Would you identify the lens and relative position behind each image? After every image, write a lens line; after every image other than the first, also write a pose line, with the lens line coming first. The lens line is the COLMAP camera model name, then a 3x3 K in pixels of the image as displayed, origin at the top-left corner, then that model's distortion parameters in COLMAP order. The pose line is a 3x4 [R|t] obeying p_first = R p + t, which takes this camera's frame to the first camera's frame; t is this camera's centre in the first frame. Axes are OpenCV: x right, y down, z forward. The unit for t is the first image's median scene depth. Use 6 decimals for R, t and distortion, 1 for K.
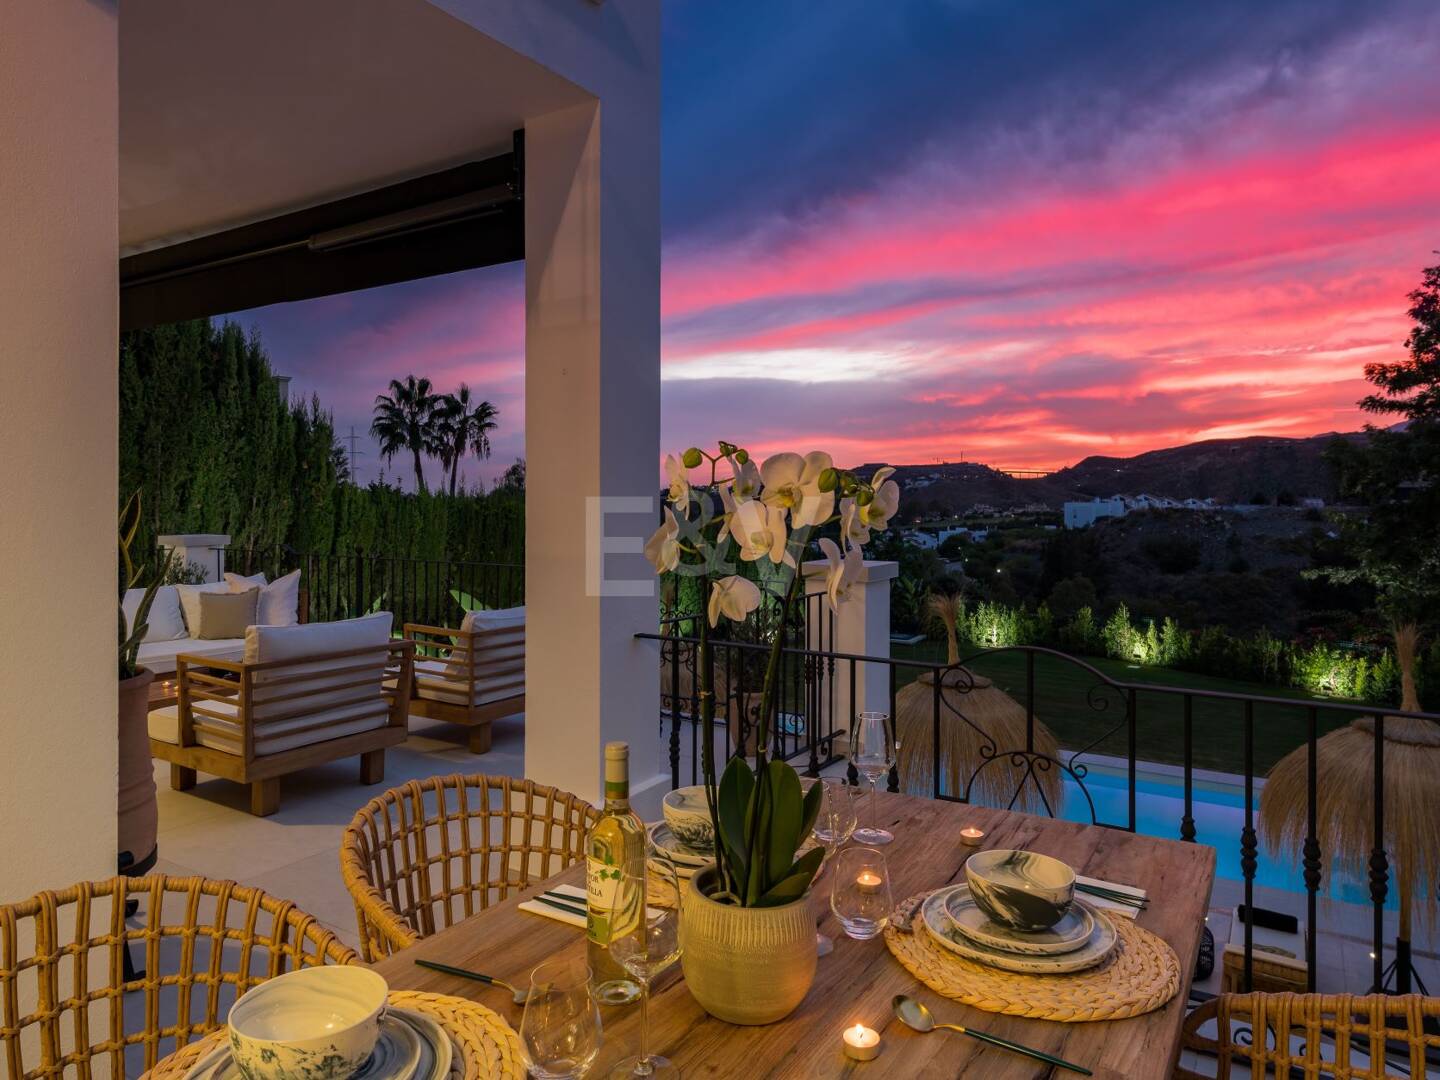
lens RADIAL K [[925.0, 0, 719.9], [0, 925.0, 492.6], [0, 0, 1]] dist [-0.001887, -0.002429]
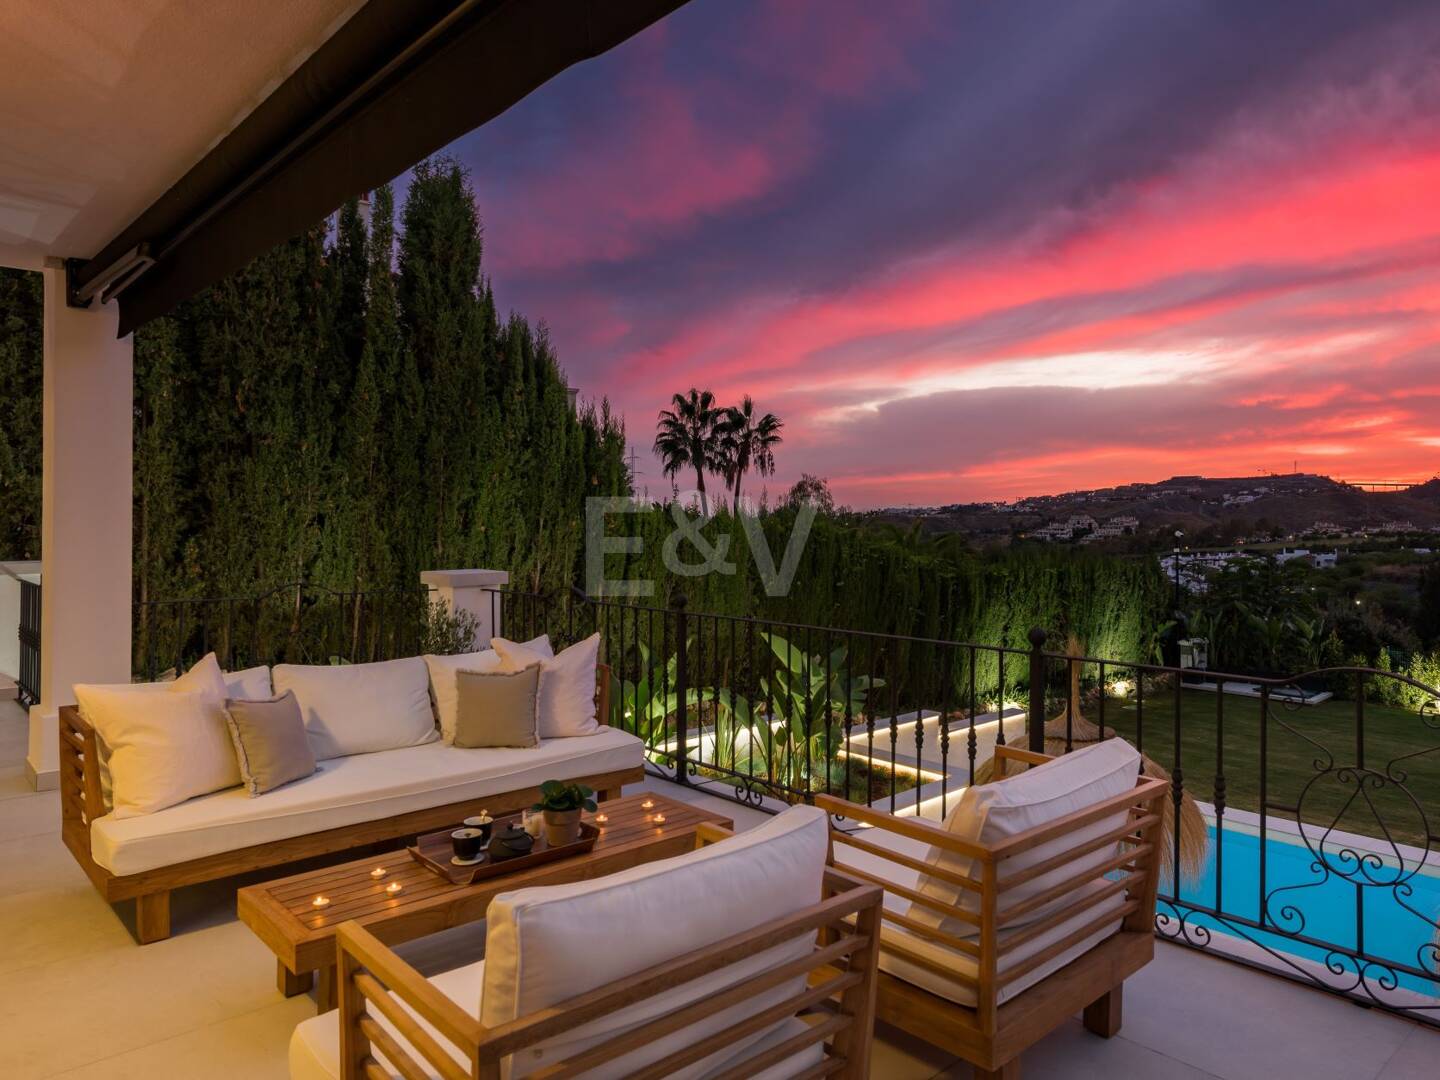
lens RADIAL K [[925.0, 0, 719.9], [0, 925.0, 492.6], [0, 0, 1]] dist [-0.001887, -0.002429]
pose [[0.960860, -0.009605, -0.276868, -0.045608], [0.004187, 0.999788, -0.020154, -0.000340], [0.277003, 0.018206, 0.960697, 0.094795]]
